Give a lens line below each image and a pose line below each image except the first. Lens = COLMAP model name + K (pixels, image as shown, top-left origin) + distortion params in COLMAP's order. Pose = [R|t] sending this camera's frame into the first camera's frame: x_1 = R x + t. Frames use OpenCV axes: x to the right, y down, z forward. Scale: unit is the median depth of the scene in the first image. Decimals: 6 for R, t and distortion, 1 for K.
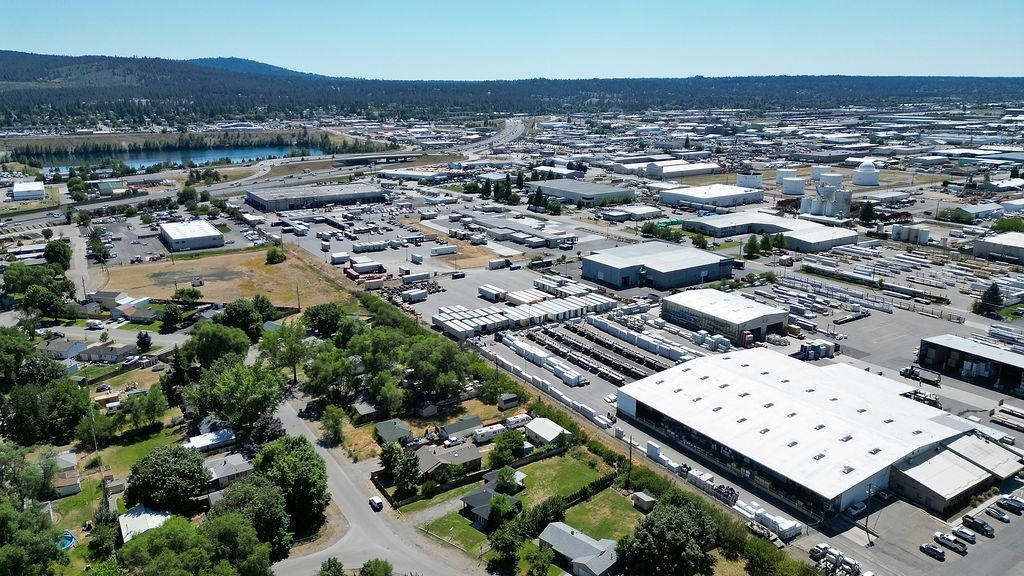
lens RADIAL K [[696.7, 0, 518.2], [0, 696.7, 289.0], [0, 0, 1]] dist [0.047280, -0.044551]
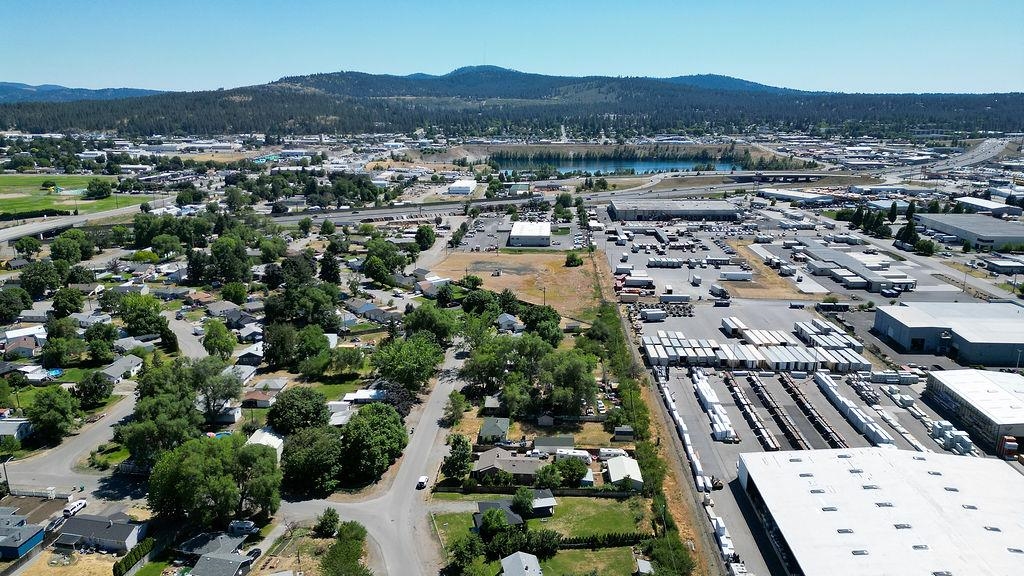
lens RADIAL K [[696.7, 0, 513.4], [0, 696.7, 290.3], [0, 0, 1]] dist [0.047280, -0.044551]
pose [[0.811901, 0.151093, -0.563904, 0.244128], [-0.161319, 0.986382, 0.032028, -0.025088], [0.561064, 0.064964, 0.825219, 0.076566]]
